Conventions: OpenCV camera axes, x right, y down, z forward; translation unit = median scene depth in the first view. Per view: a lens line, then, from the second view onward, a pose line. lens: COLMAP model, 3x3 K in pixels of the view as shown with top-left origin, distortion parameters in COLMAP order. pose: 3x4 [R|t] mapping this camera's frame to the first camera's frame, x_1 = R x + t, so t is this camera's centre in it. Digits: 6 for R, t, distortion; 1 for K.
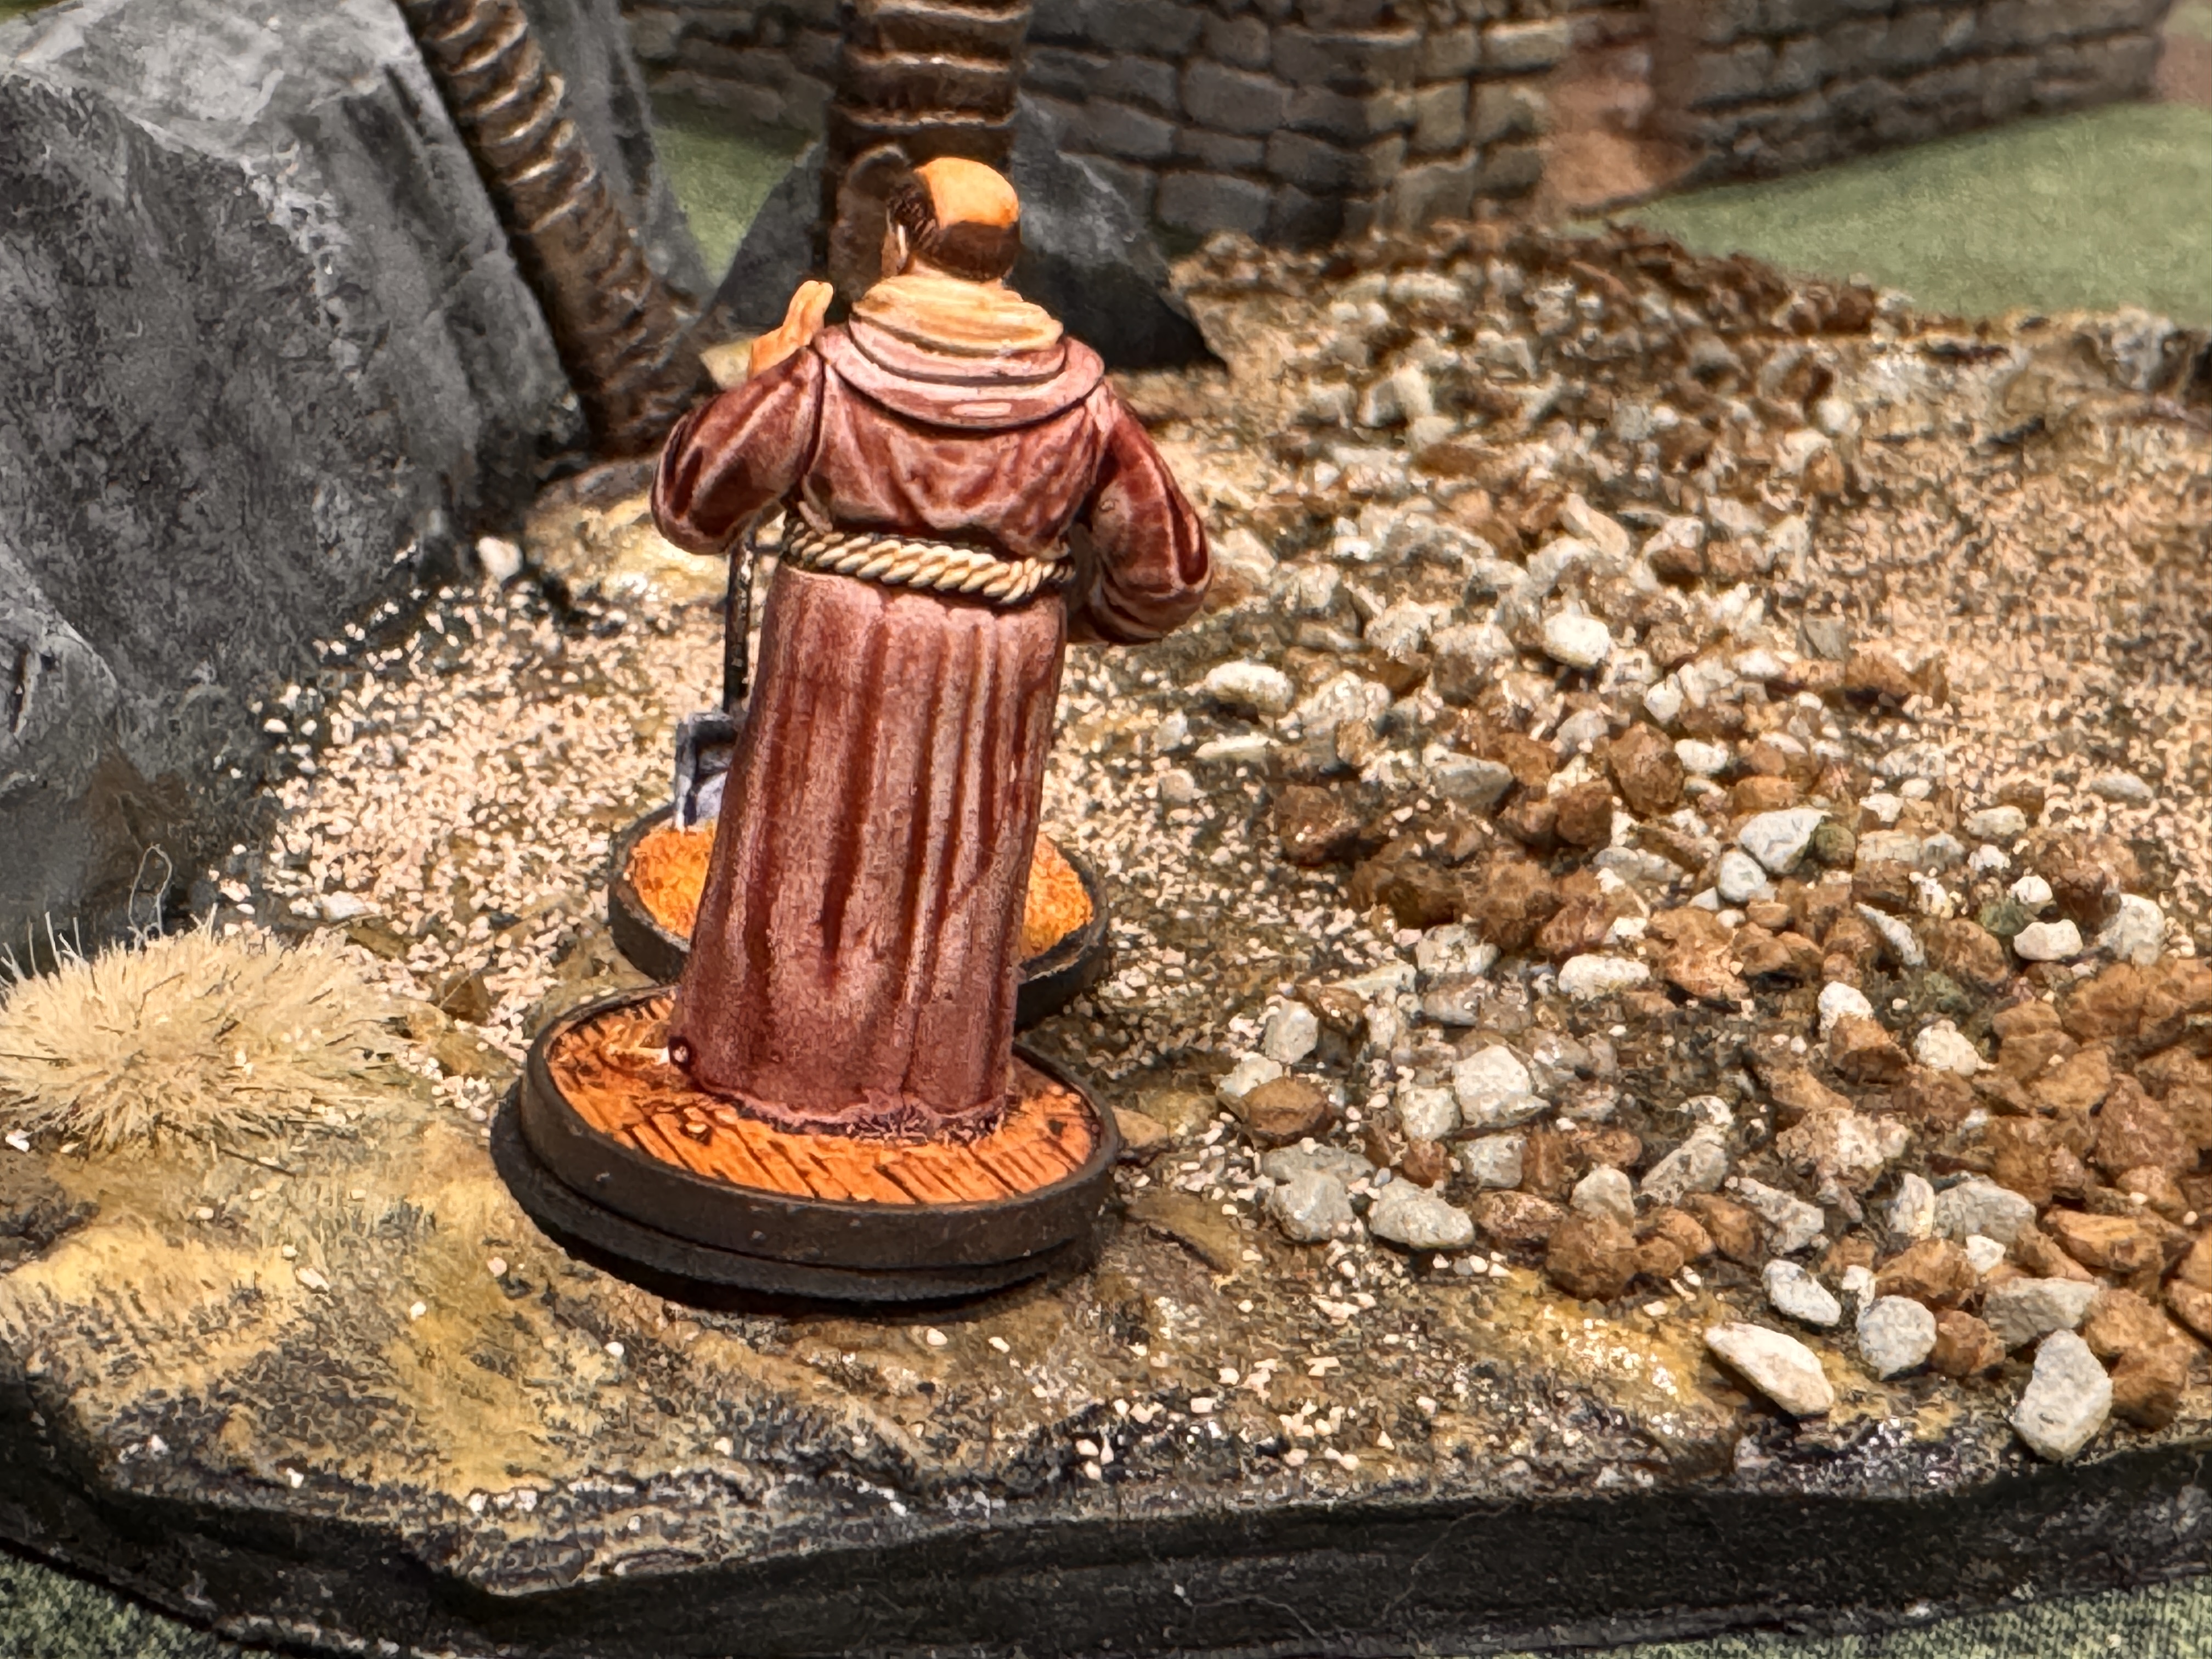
lens RADIAL K [[3338.3, 0, 905.9], [0, 3338.3, 833.8], [0, 0, 1]] dist [-0.003674, -0.000995]
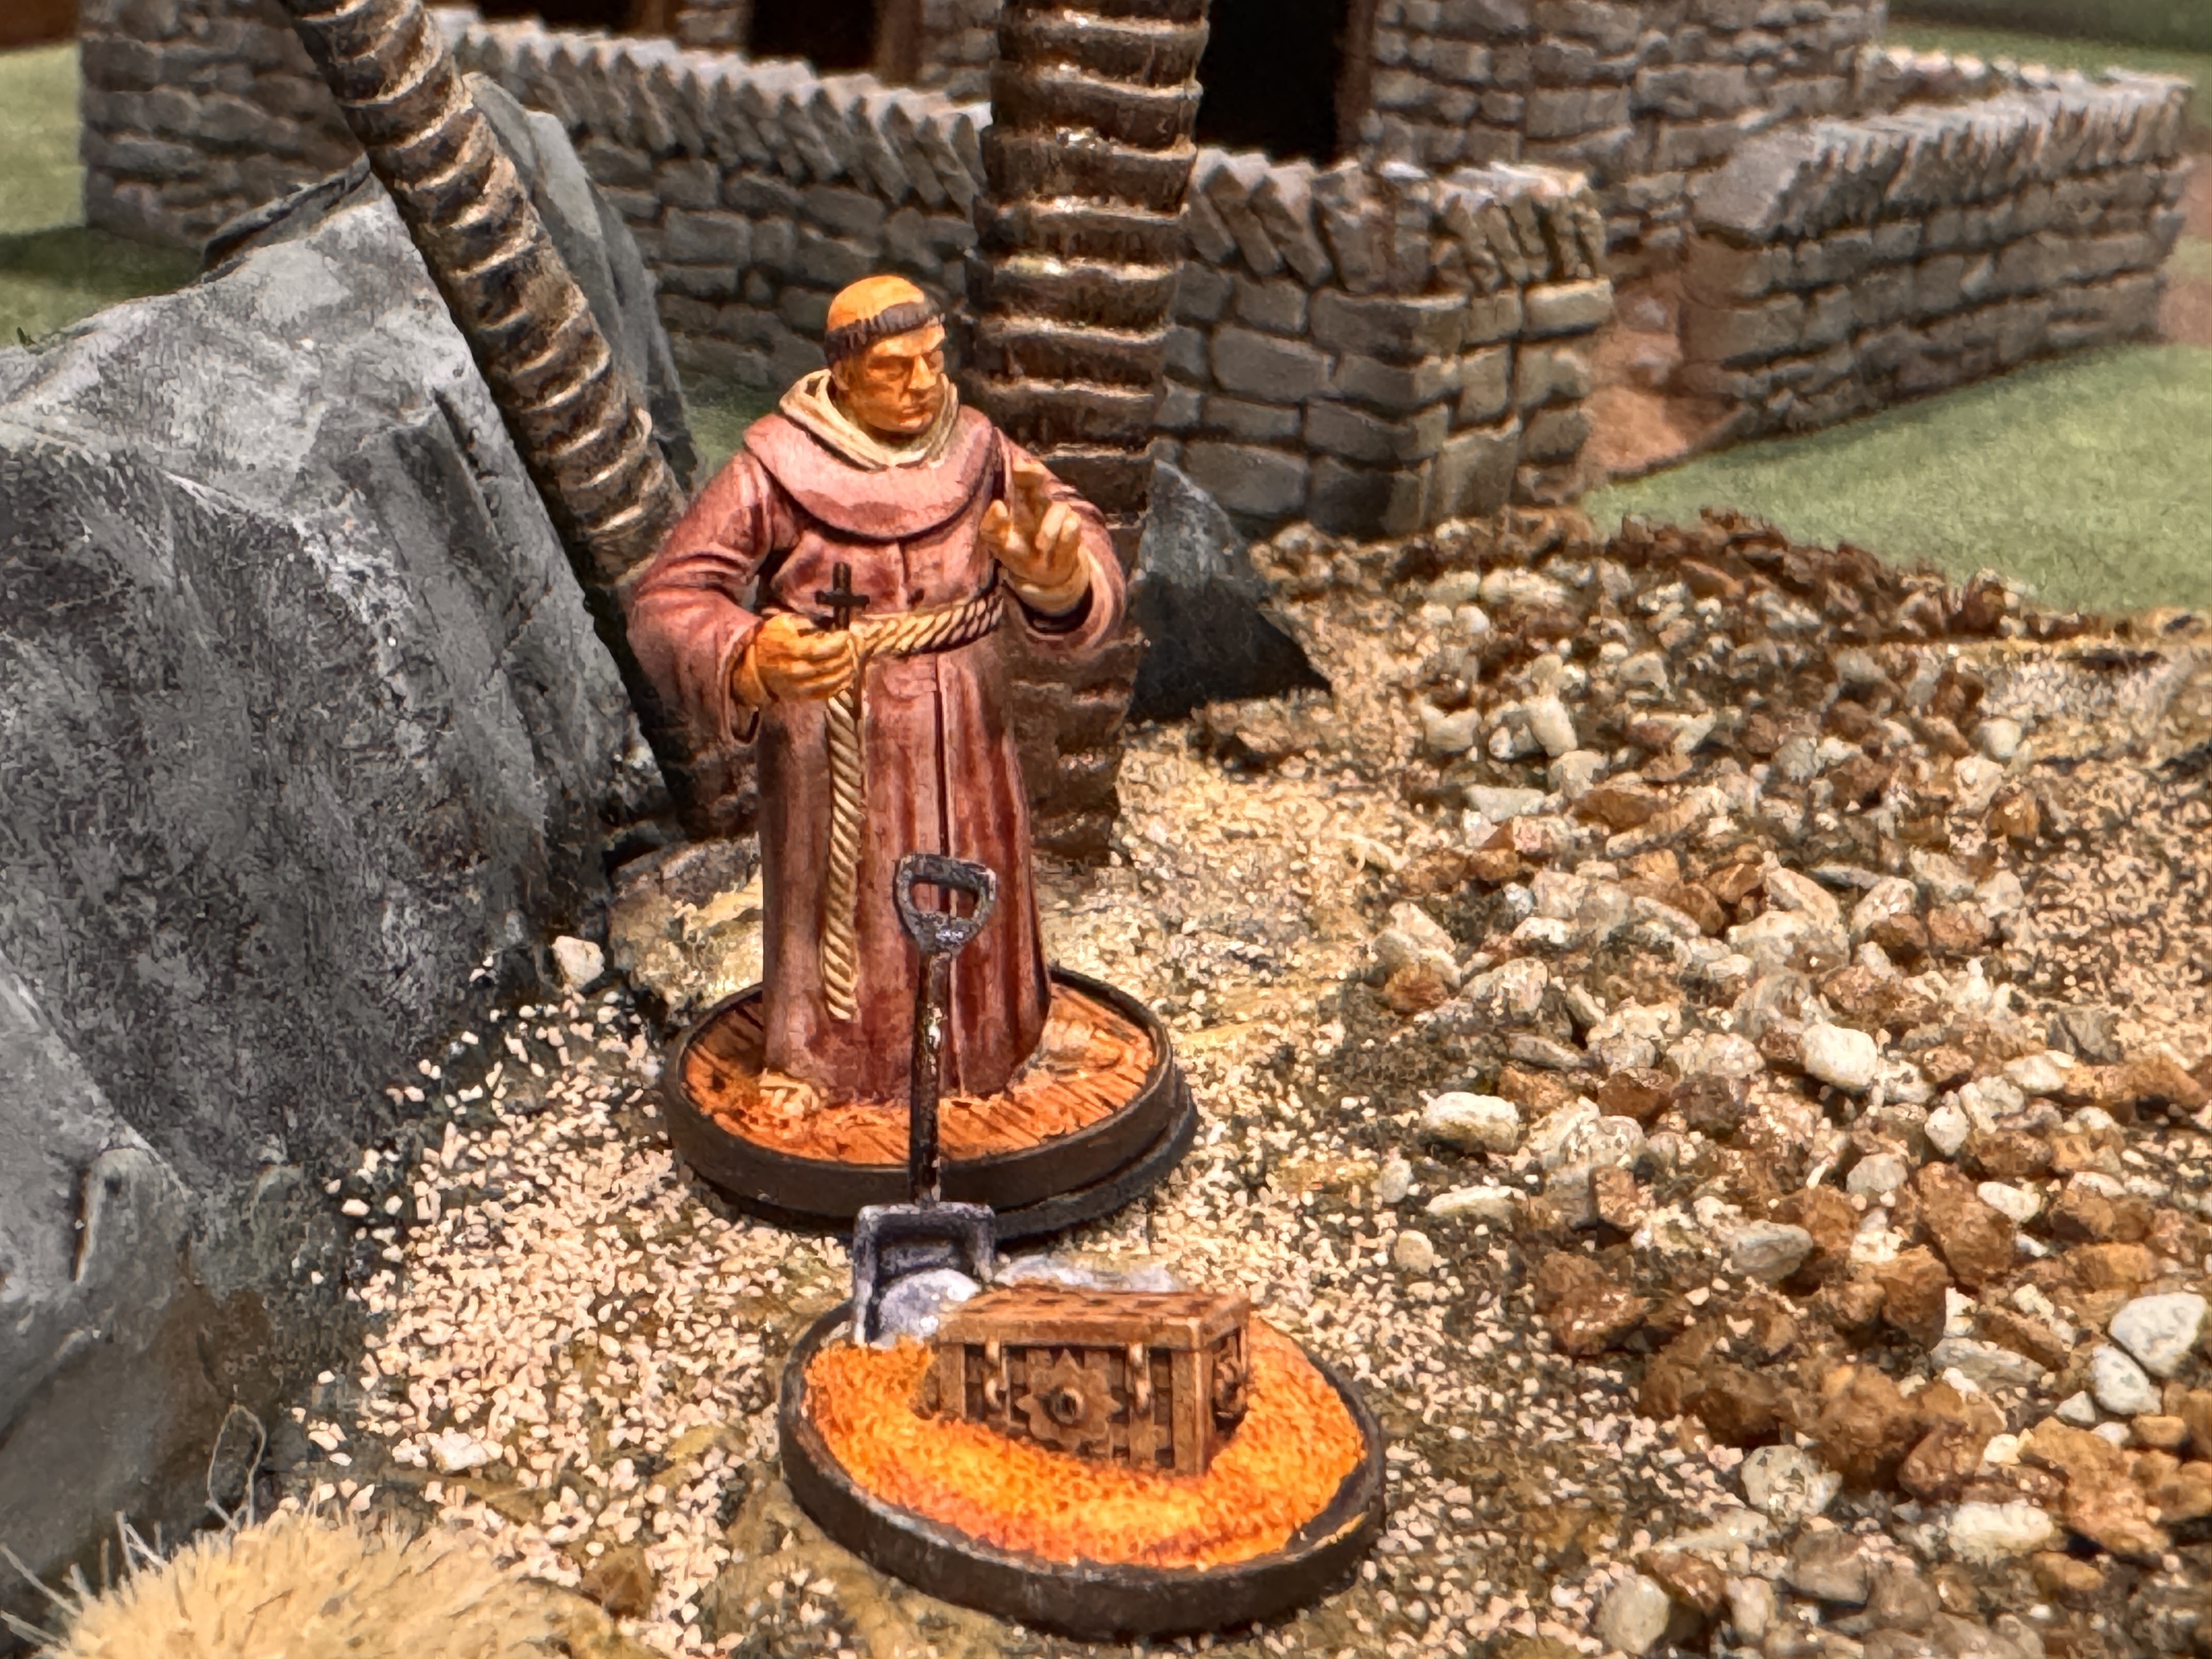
lens RADIAL K [[3338.3, 0, 905.9], [0, 3338.3, 833.8], [0, 0, 1]] dist [-0.003674, -0.000995]
pose [[0.999234, -0.010737, 0.037641, -0.076715], [0.012847, 0.998334, -0.056250, -0.072585], [-0.036974, 0.056691, 0.997707, 0.145196]]
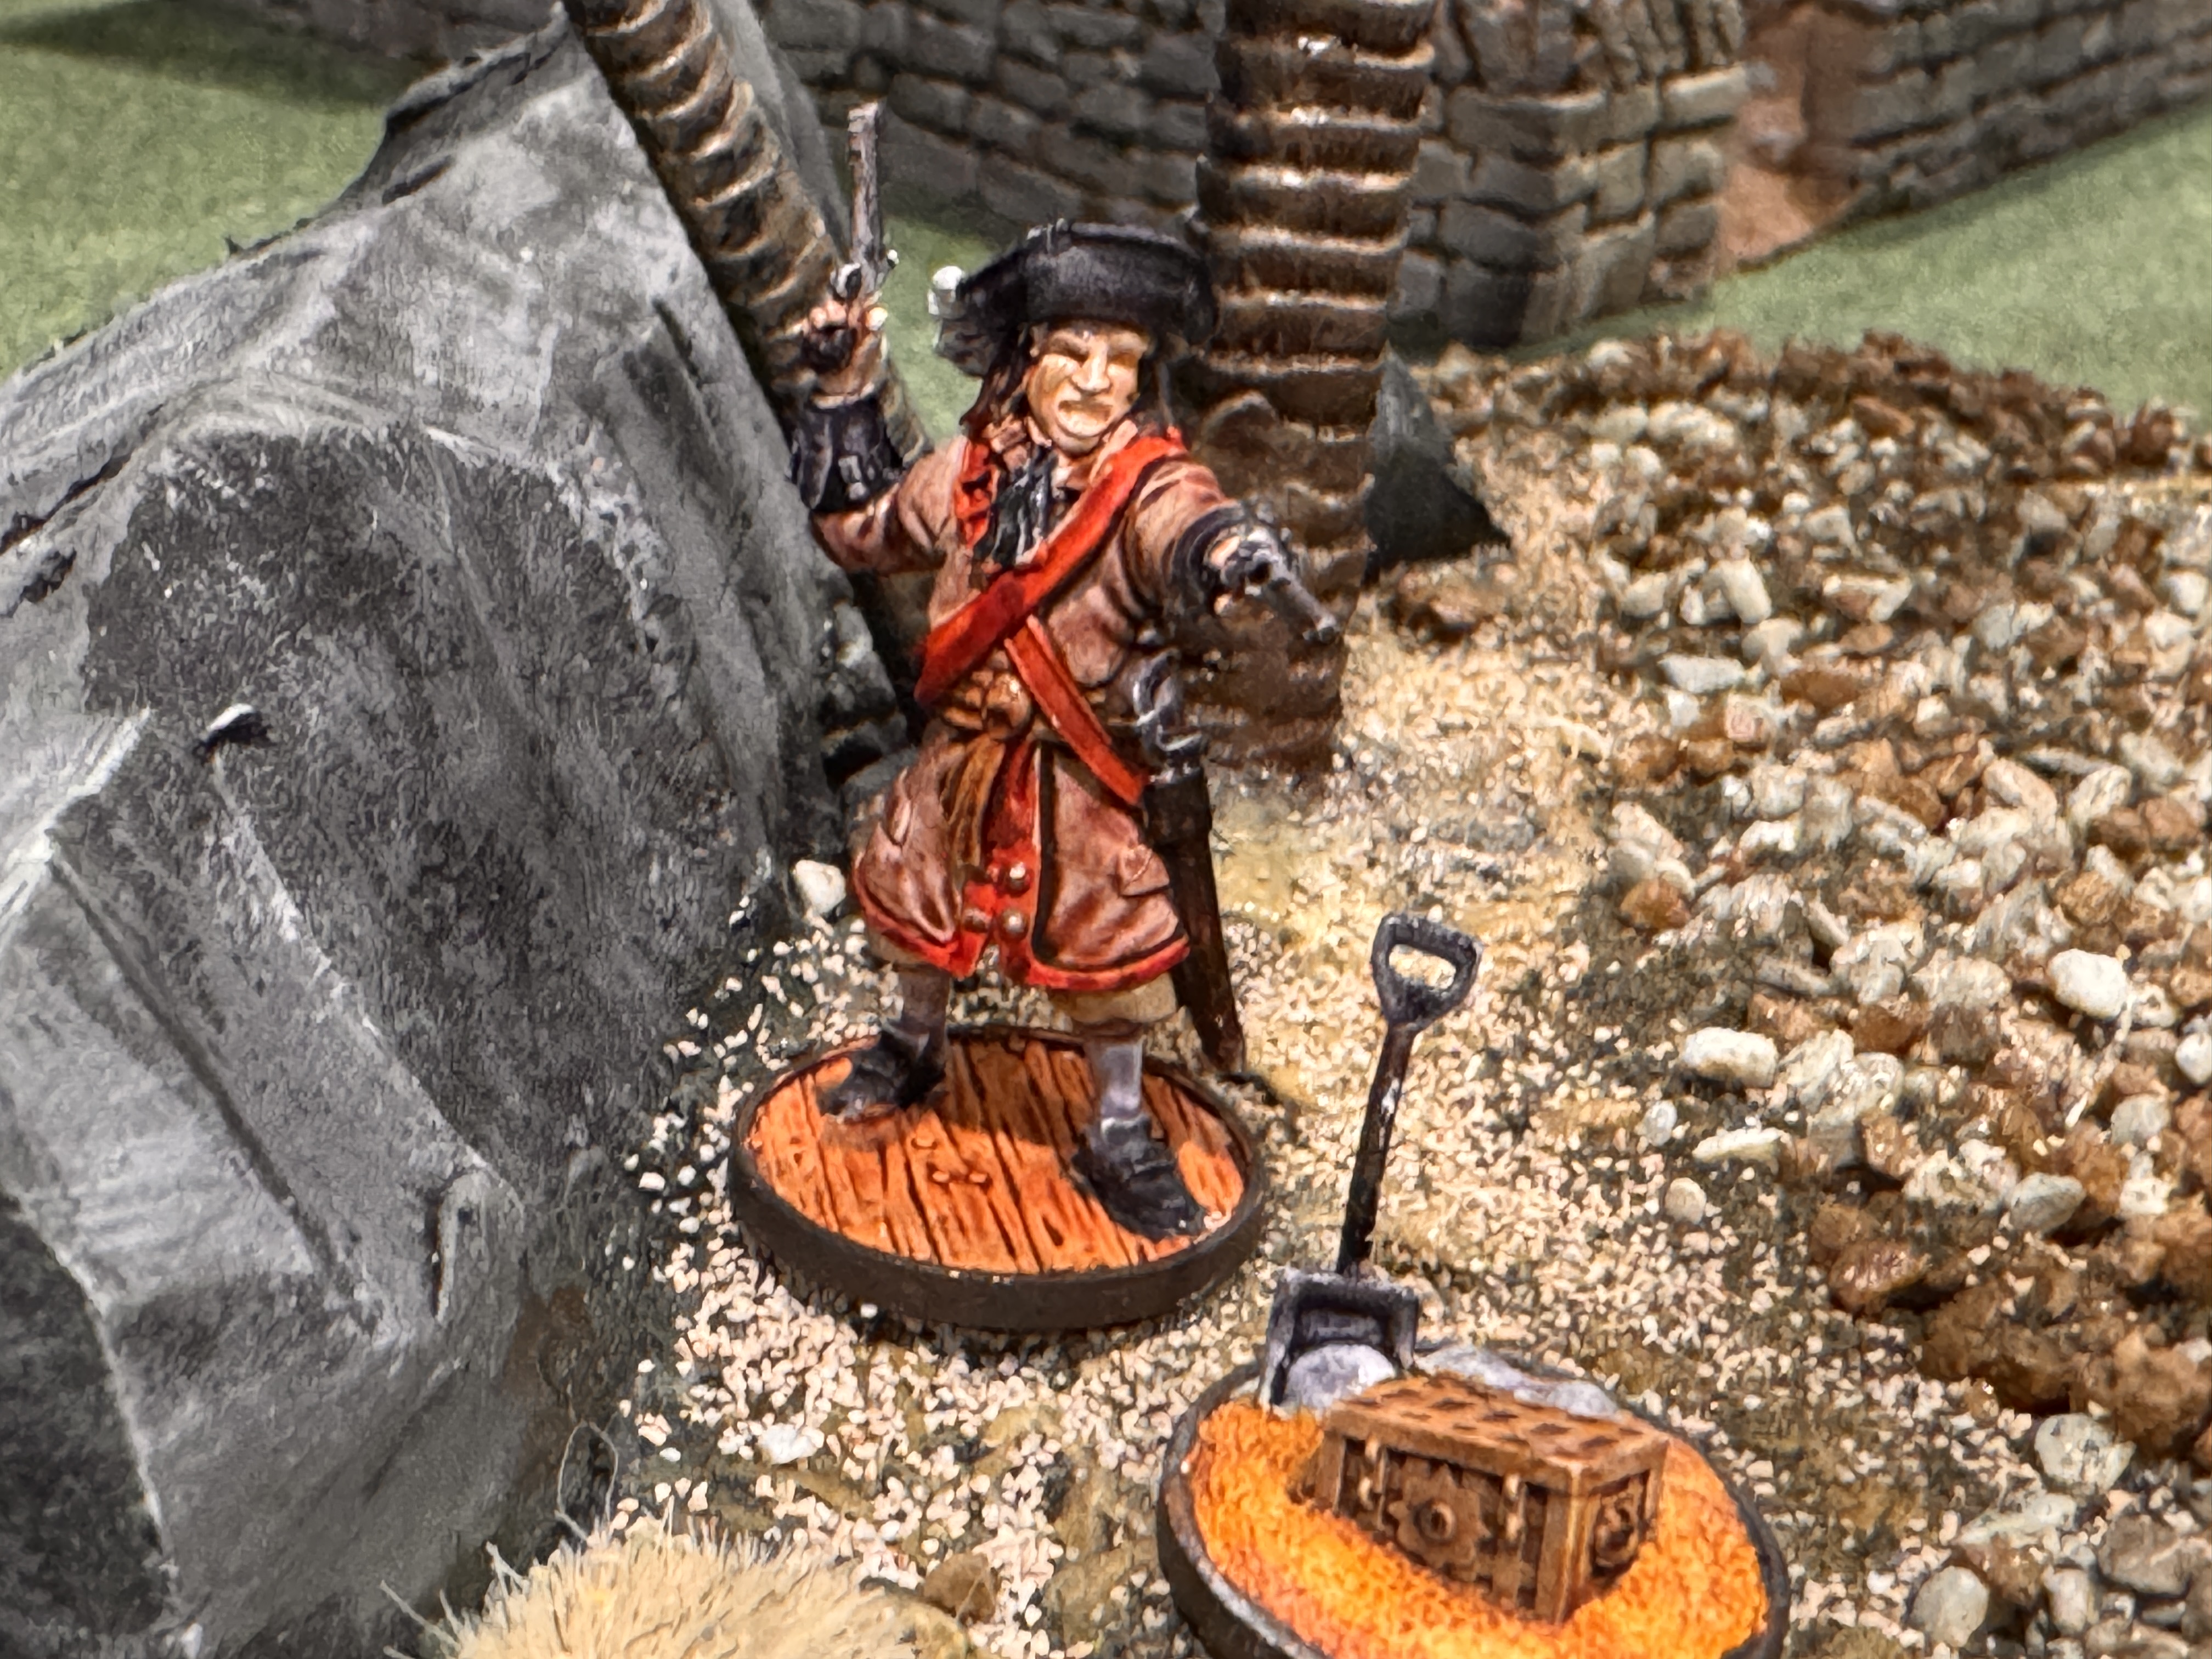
lens RADIAL K [[3345.0, 0, 932.3], [0, 3345.0, 827.0], [0, 0, 1]] dist [0.010742, -0.057785]
pose [[0.998868, -0.023936, 0.041113, -0.142047], [0.022468, 0.999106, 0.035804, -0.142107], [-0.041933, -0.034840, 0.998513, 0.144760]]
